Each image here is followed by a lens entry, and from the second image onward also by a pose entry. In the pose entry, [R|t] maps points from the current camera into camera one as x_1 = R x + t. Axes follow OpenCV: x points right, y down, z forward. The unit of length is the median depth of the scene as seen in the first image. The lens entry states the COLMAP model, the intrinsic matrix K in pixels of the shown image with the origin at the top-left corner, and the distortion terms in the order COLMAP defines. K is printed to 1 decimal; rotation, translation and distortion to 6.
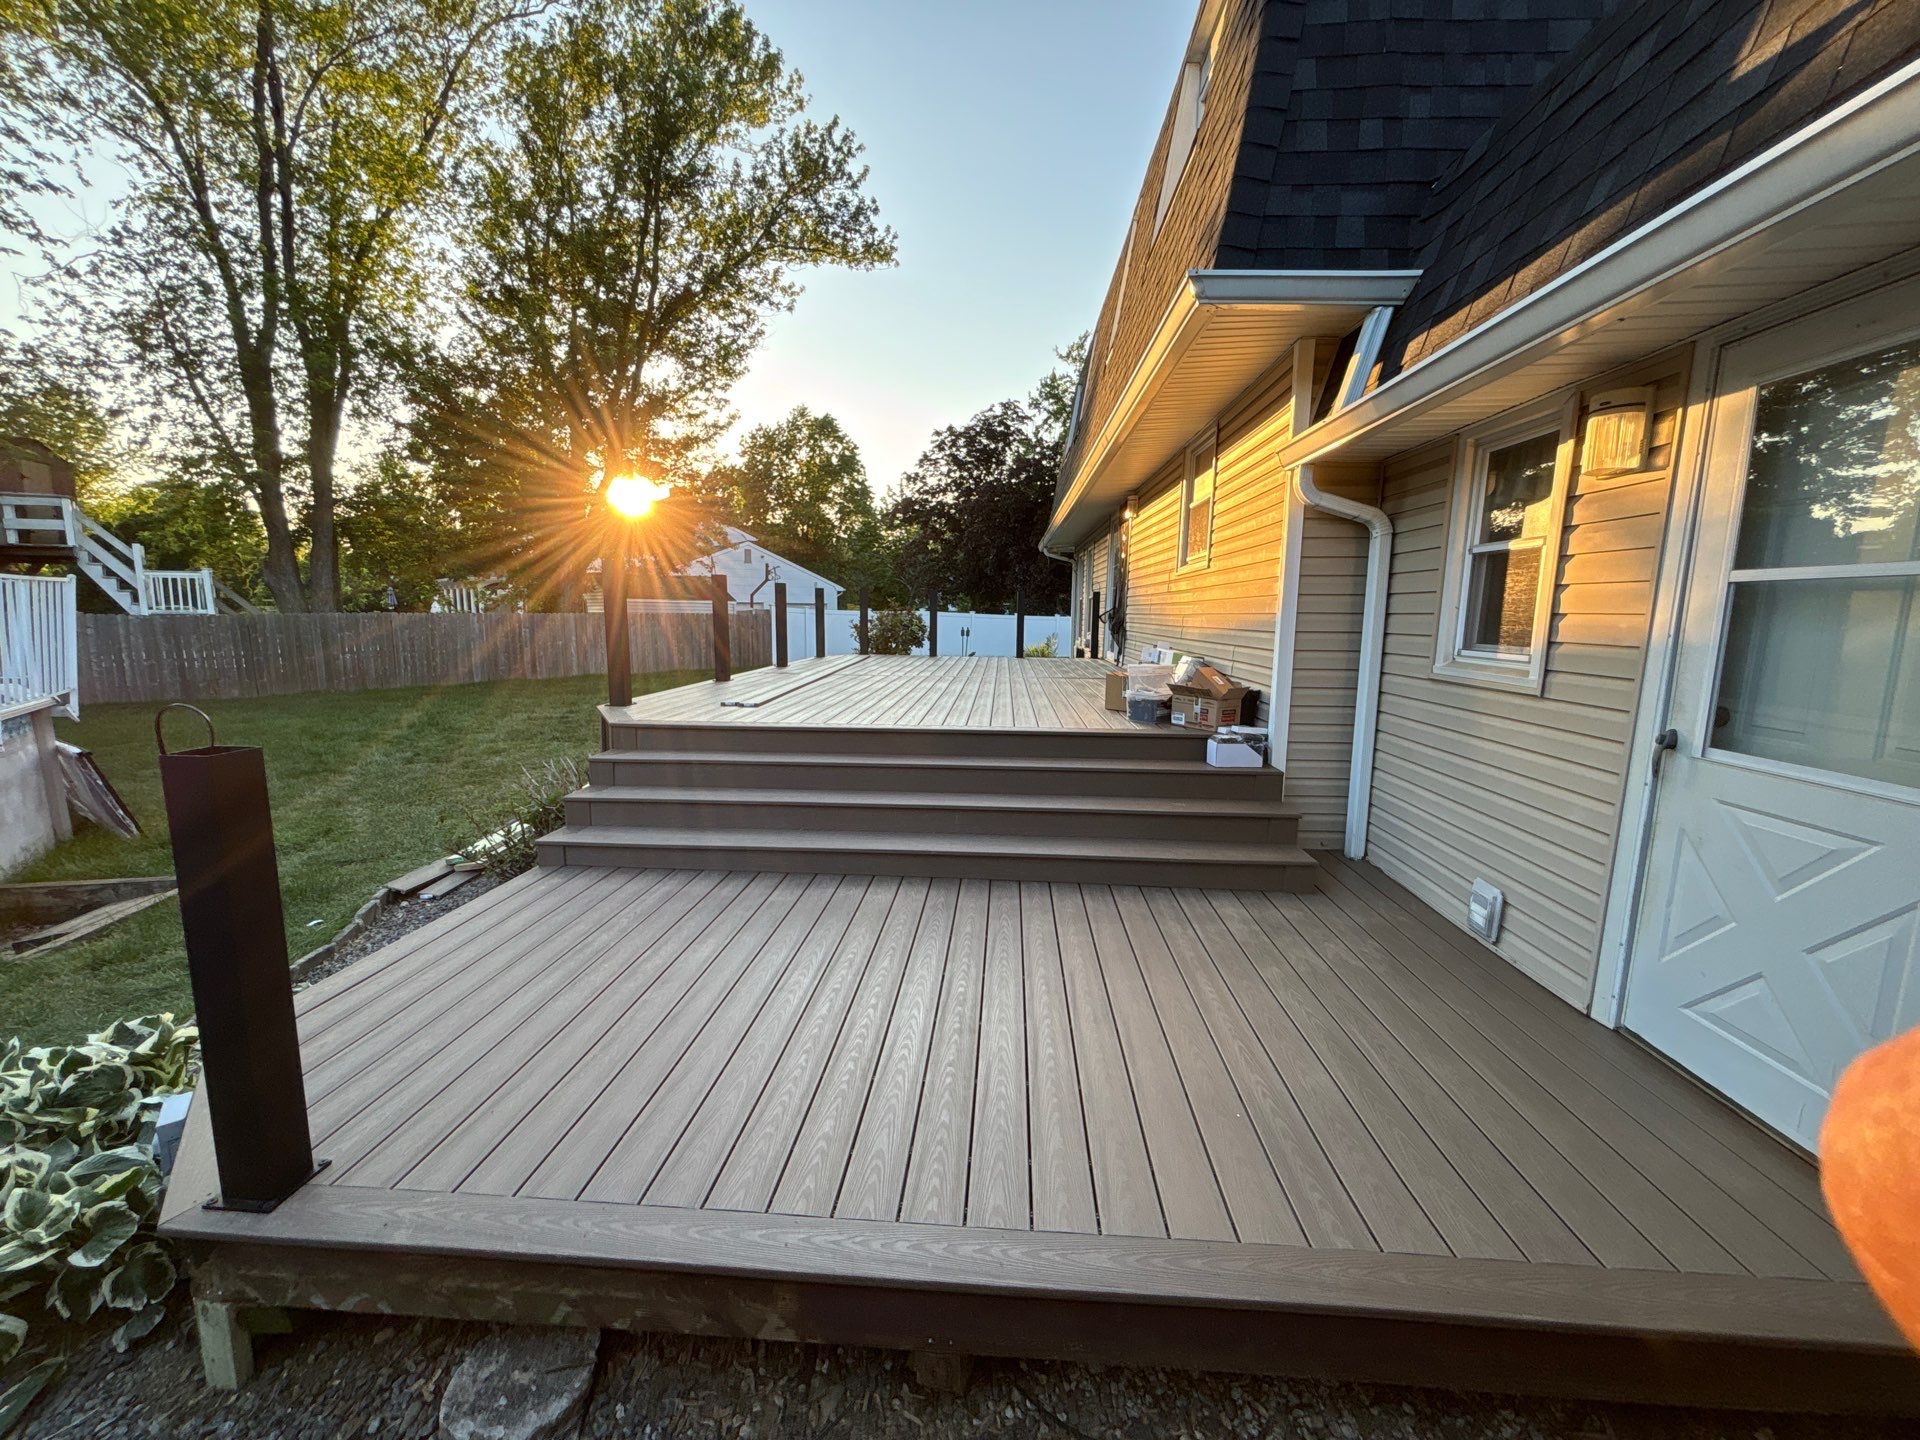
lens RADIAL K [[770.9, 0, 963.6], [0, 770.9, 721.1], [0, 0, 1]] dist [-0.000264, 0.000611]
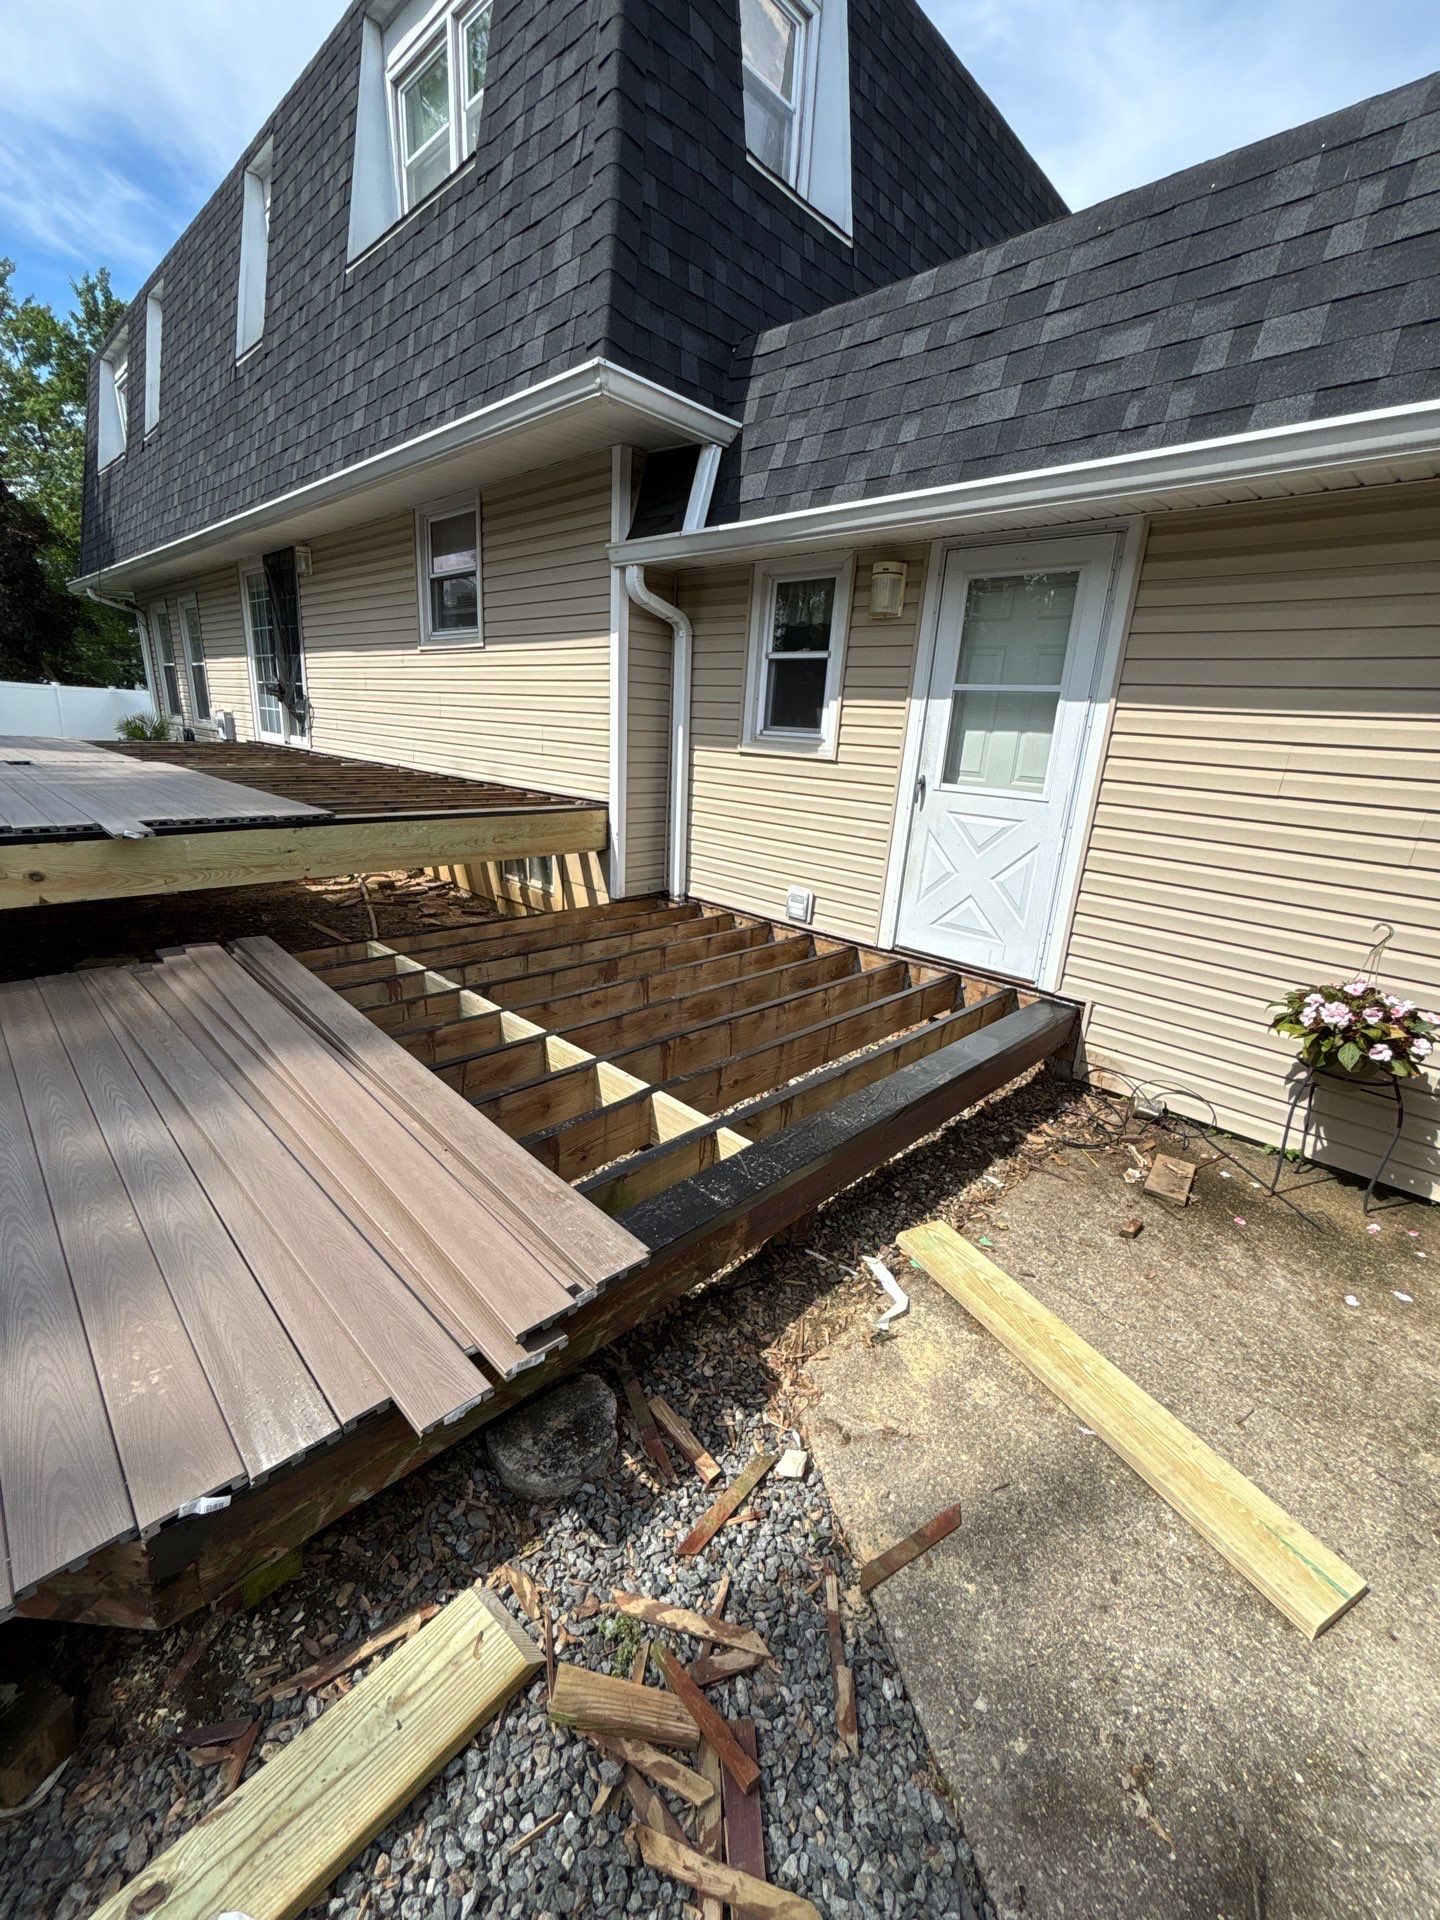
lens RADIAL K [[770.9, 0, 717.9], [0, 770.9, 960.4], [0, 0, 1]] dist [-0.000264, 0.000611]
pose [[0.652471, -0.201474, 0.730541, -0.134310], [0.061344, 0.974890, 0.214073, 0.003017], [-0.755327, -0.094862, 0.648447, 0.025734]]
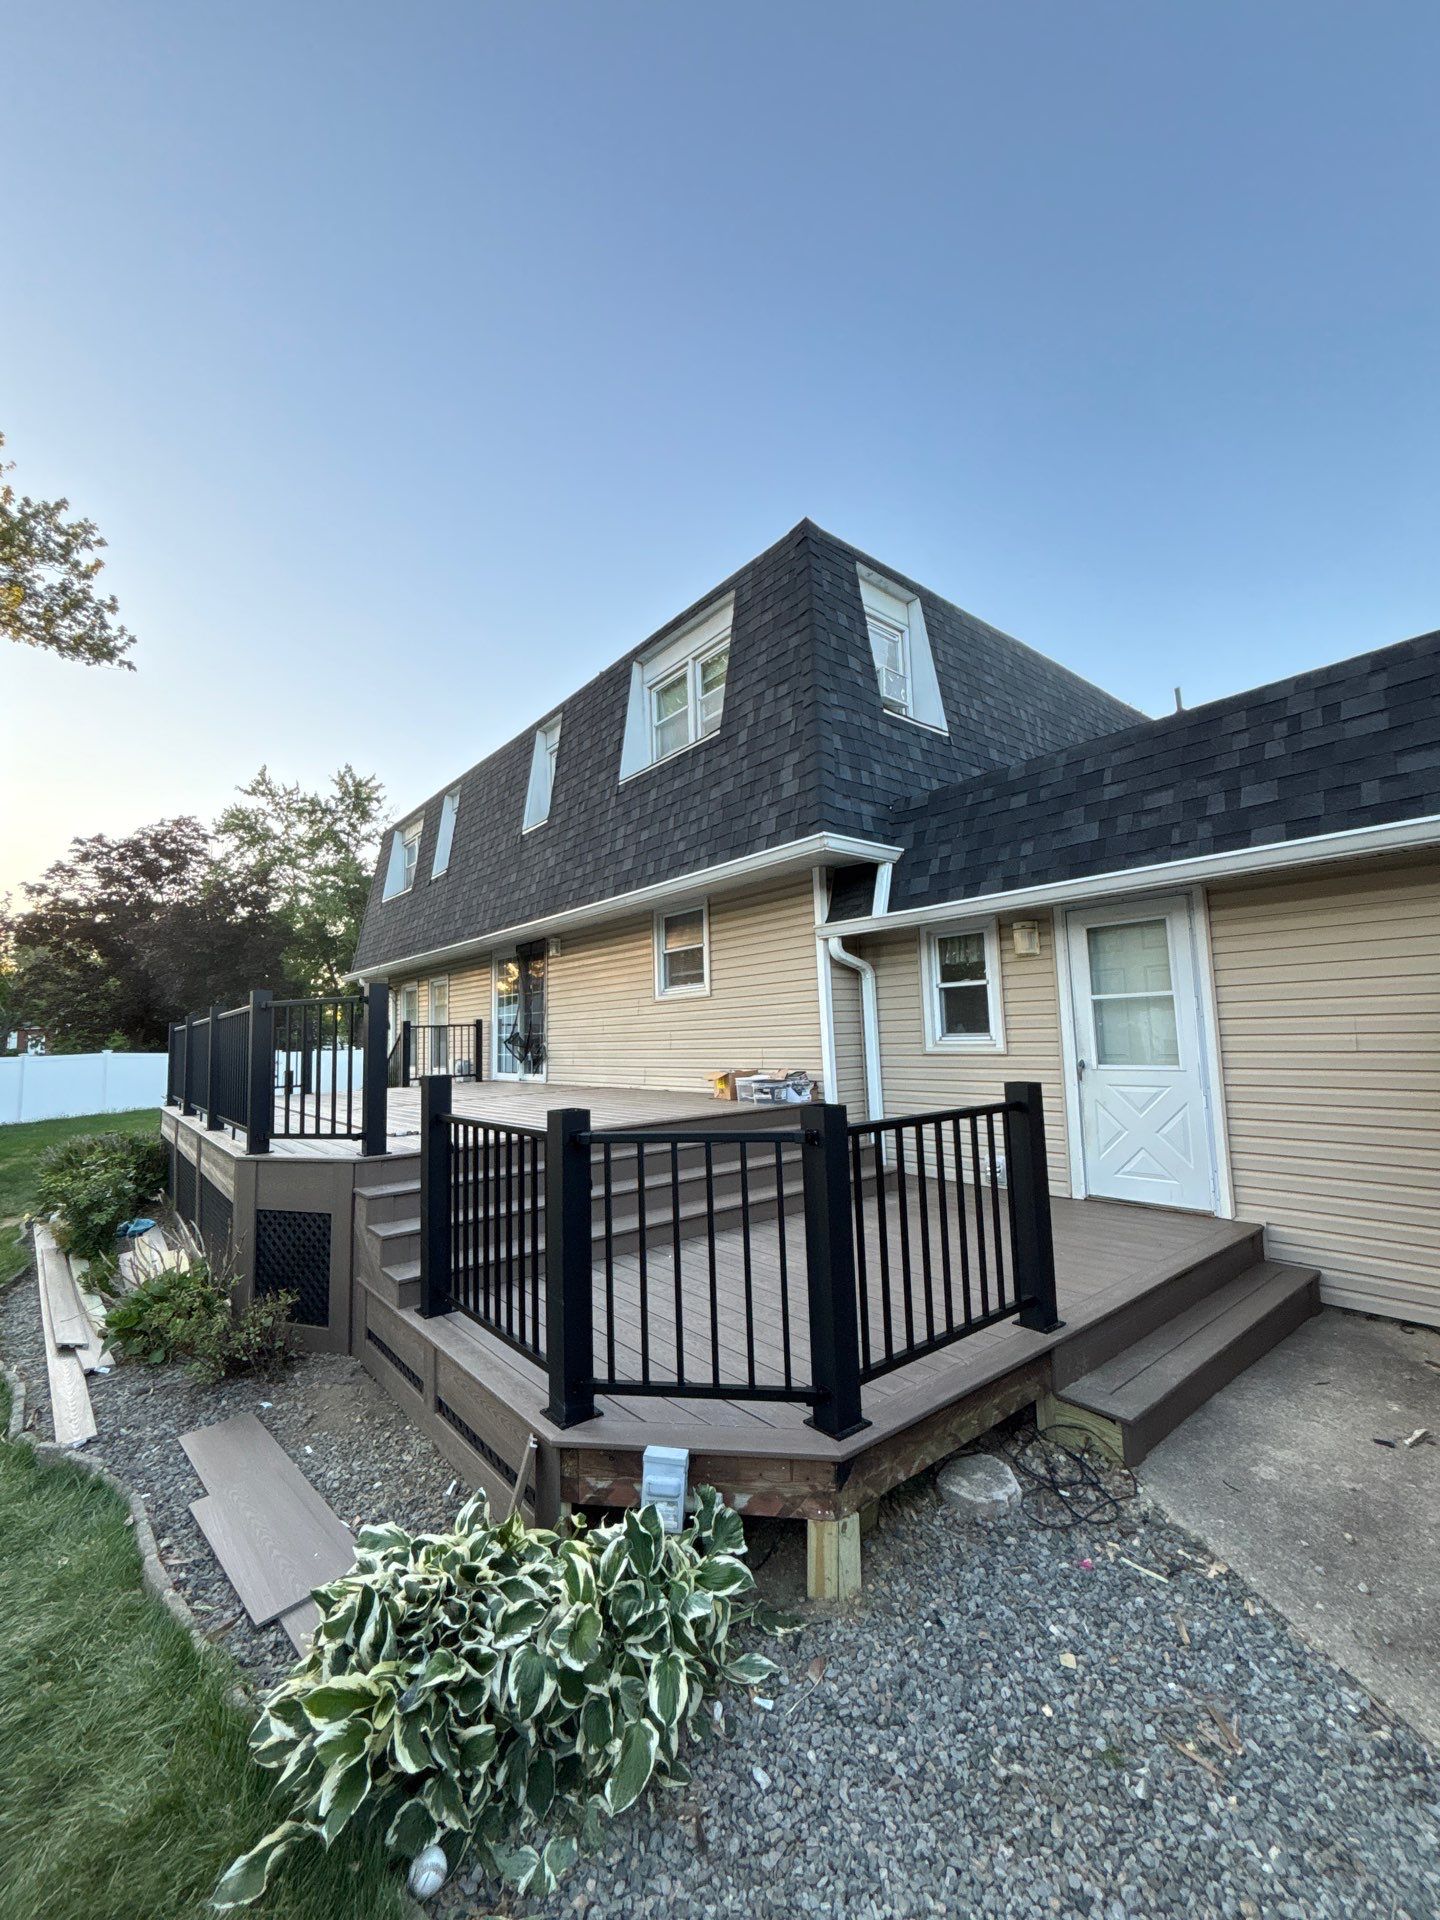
lens RADIAL K [[769.4, 0, 715.3], [0, 769.4, 959.7], [0, 0, 1]] dist [0.009485, -0.000130]
pose [[0.740083, 0.029521, 0.671867, -0.264907], [0.136799, 0.971541, -0.193377, 0.002873], [-0.658455, 0.235026, 0.714982, -0.008727]]
